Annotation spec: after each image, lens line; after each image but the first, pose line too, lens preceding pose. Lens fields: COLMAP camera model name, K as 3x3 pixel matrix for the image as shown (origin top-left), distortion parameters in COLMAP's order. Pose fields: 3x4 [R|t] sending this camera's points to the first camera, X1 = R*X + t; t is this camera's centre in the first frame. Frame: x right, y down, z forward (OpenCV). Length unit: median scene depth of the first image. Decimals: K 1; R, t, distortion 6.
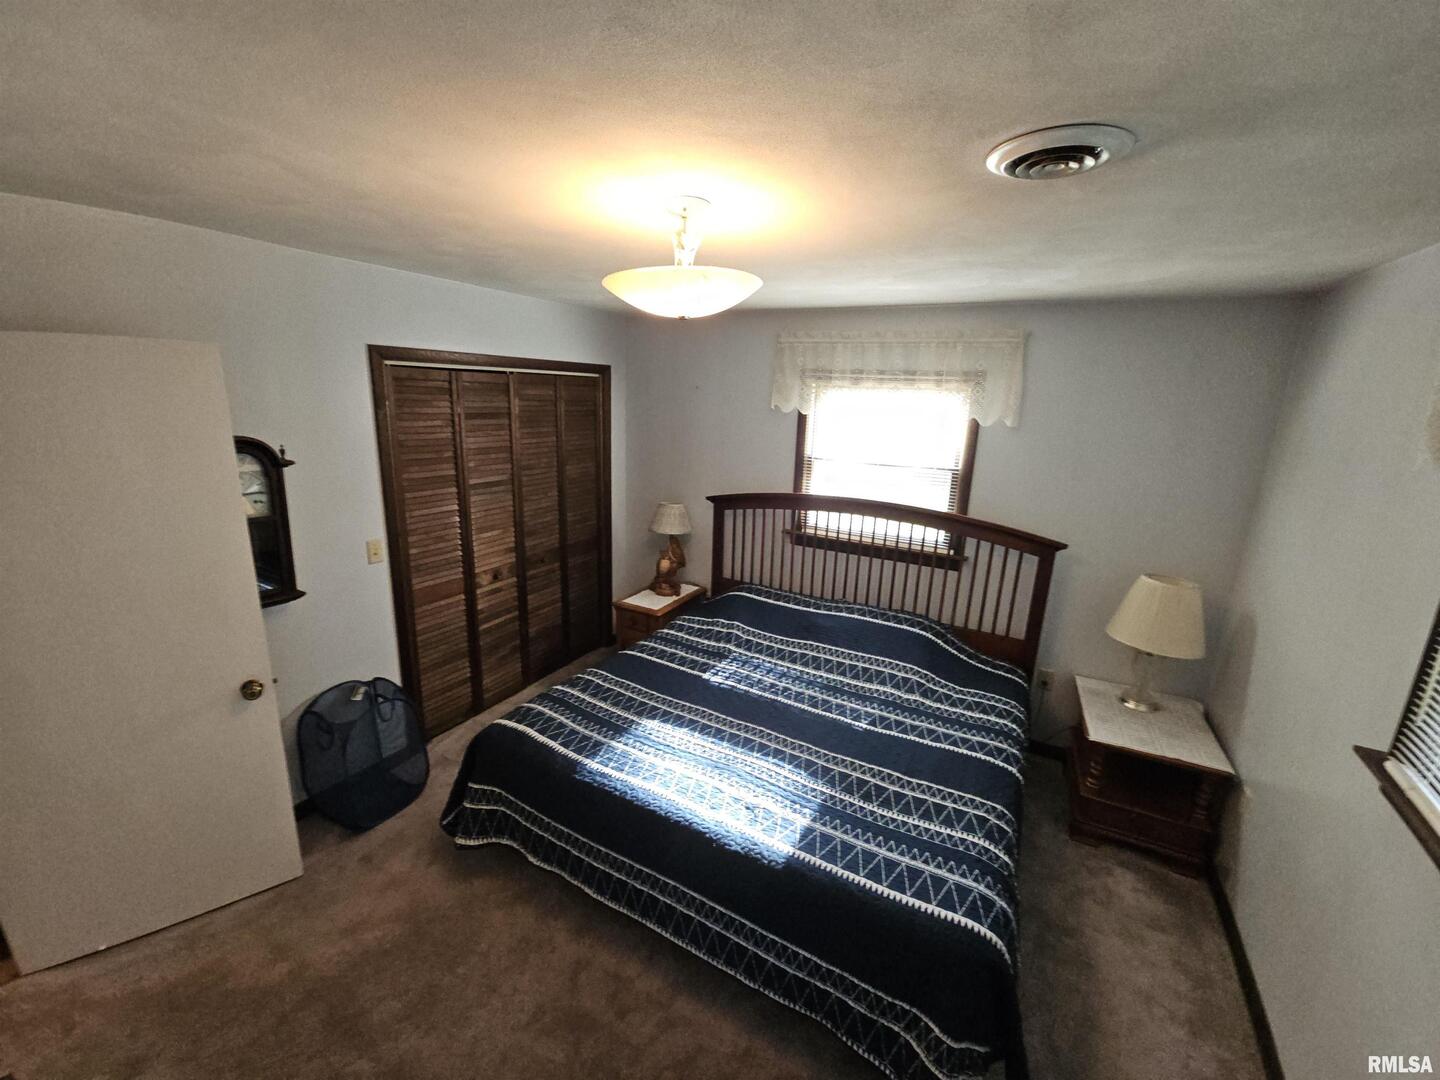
lens RADIAL K [[581.6, 0, 722.2], [0, 581.6, 551.7], [0, 0, 1]] dist [-0.001749, -0.000066]
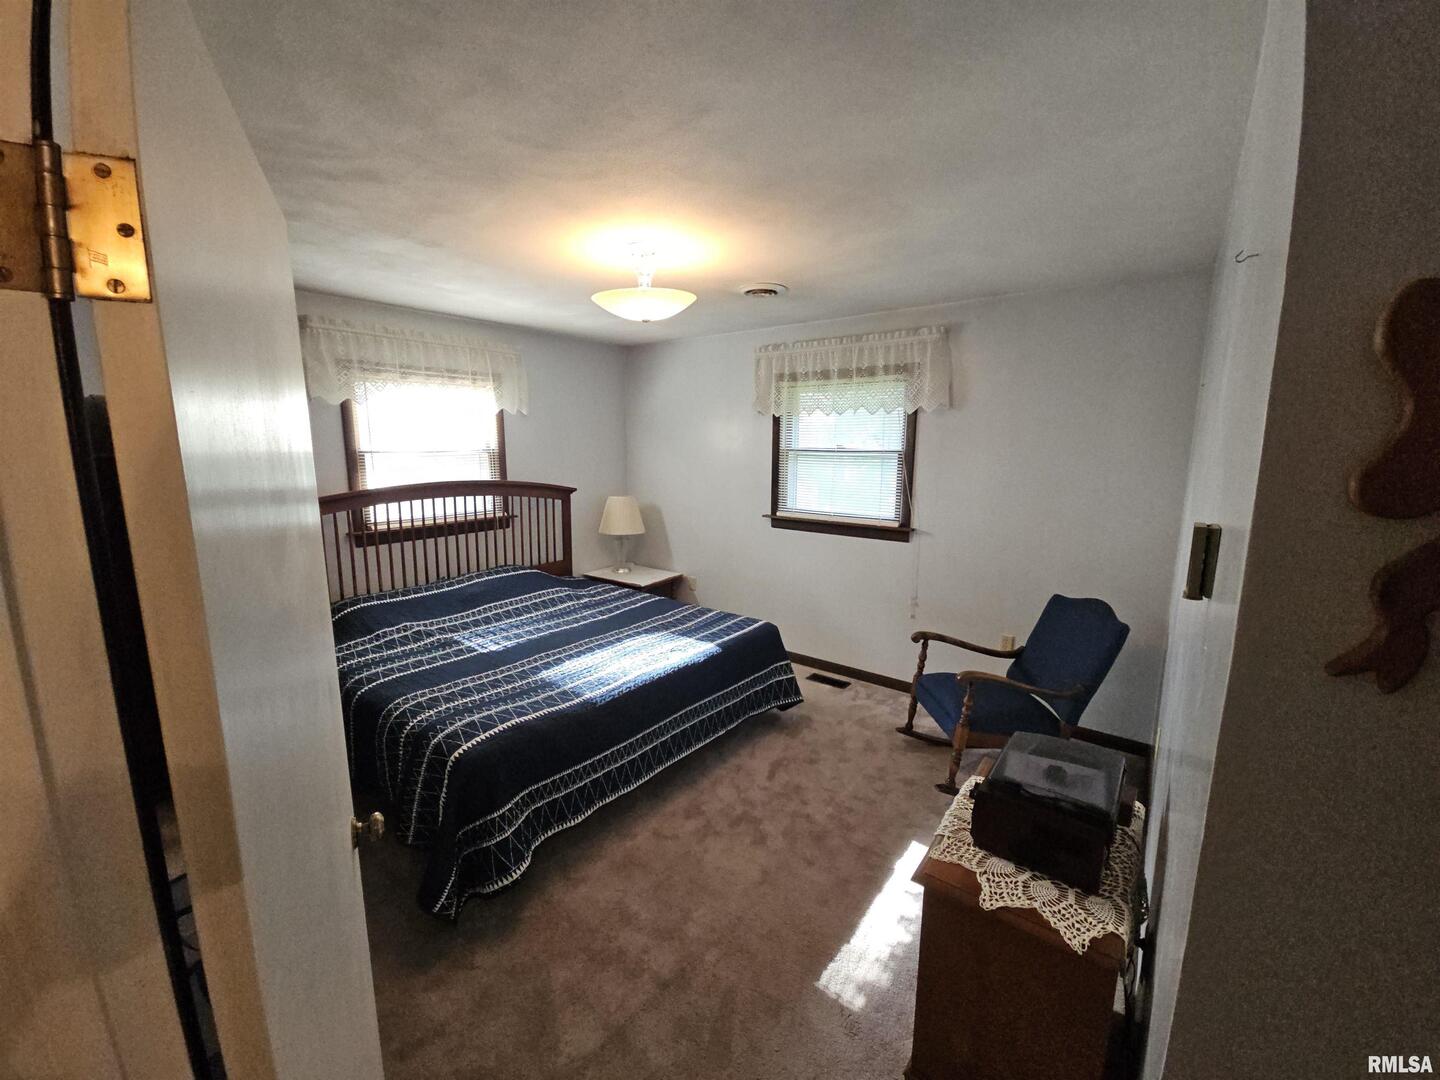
lens RADIAL K [[592.1, 0, 720.0], [0, 592.1, 540.0], [0, 0, 1]] dist [-0.000354, 0.000009]
pose [[0.152417, -0.200566, 0.967751, -0.877196], [0.259007, 0.953074, 0.156731, -0.026880], [-0.953774, 0.226766, 0.197213, 0.329299]]
